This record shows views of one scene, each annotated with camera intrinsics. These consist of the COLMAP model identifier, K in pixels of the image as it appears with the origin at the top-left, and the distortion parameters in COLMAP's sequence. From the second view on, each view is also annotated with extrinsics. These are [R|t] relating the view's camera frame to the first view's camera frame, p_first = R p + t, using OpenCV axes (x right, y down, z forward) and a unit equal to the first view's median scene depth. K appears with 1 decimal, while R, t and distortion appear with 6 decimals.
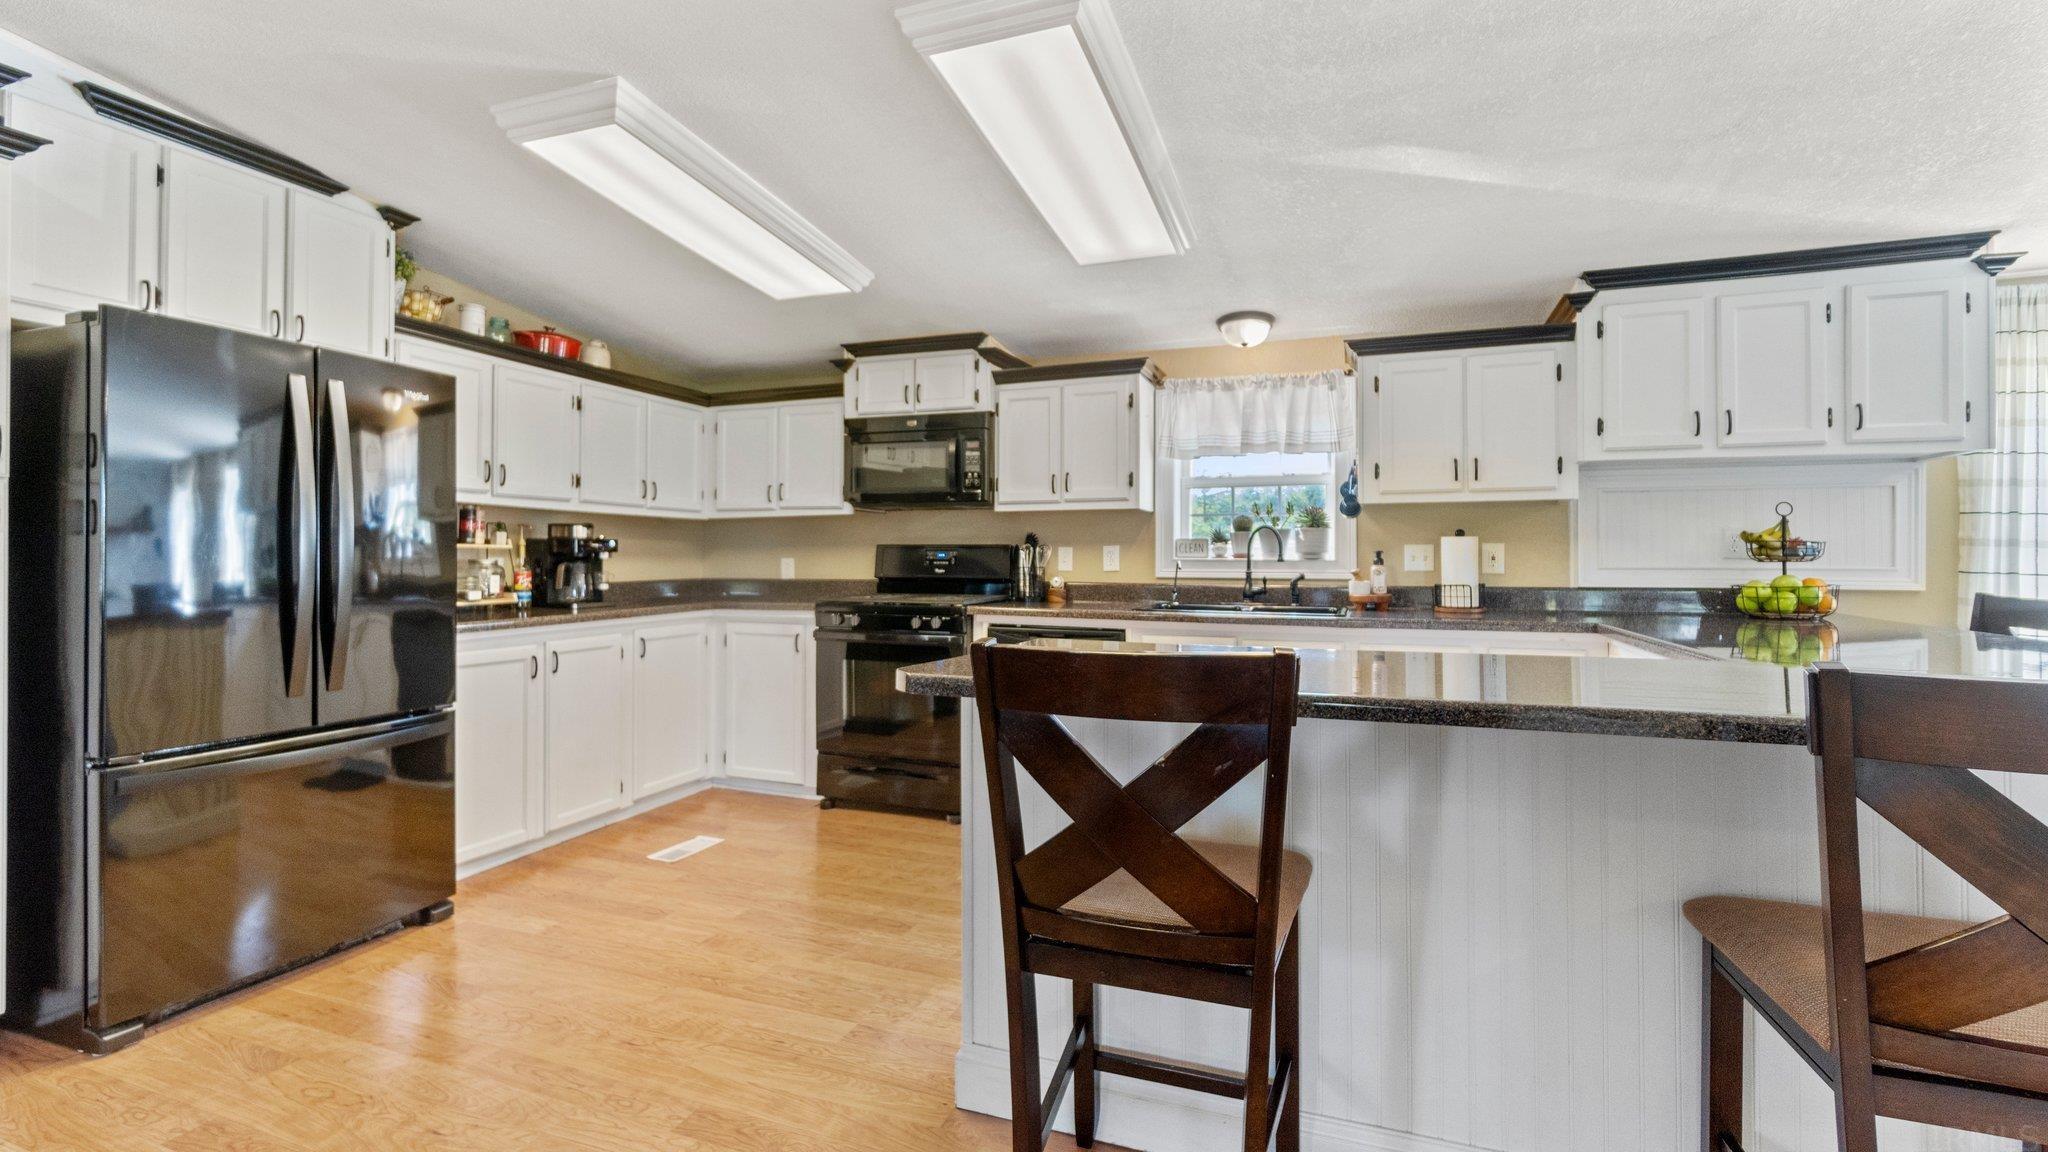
lens RADIAL K [[881.1, 0, 1013.9], [0, 881.1, 556.2], [0, 0, 1]] dist [-0.031227, -0.000251]
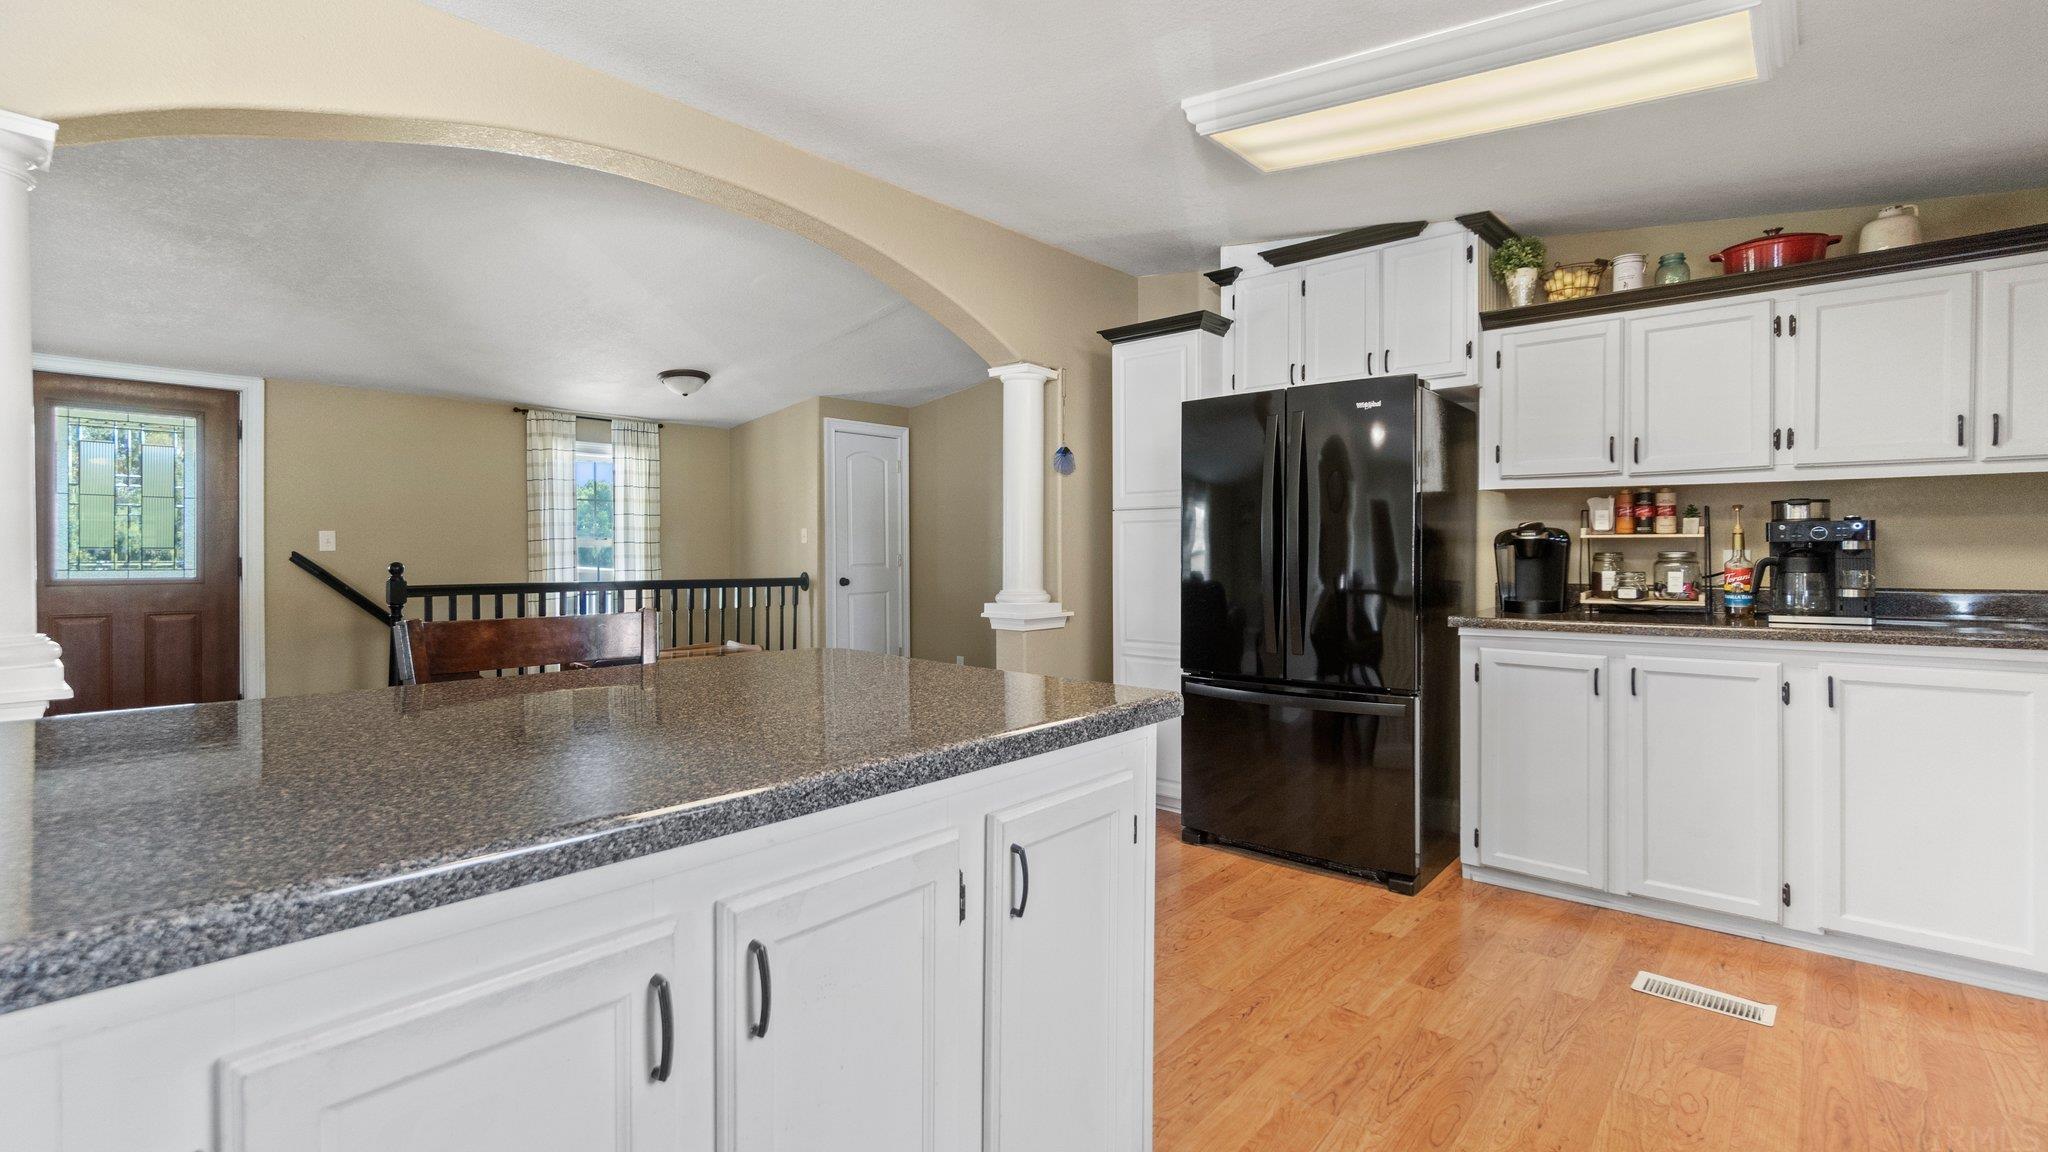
lens RADIAL K [[881.1, 0, 1013.9], [0, 881.1, 556.2], [0, 0, 1]] dist [-0.031227, -0.000251]
pose [[-0.366965, 0.003874, -0.930227, 0.385728], [0.005739, 0.999982, 0.001901, 0.003172], [0.930217, -0.004641, -0.366980, 0.729204]]
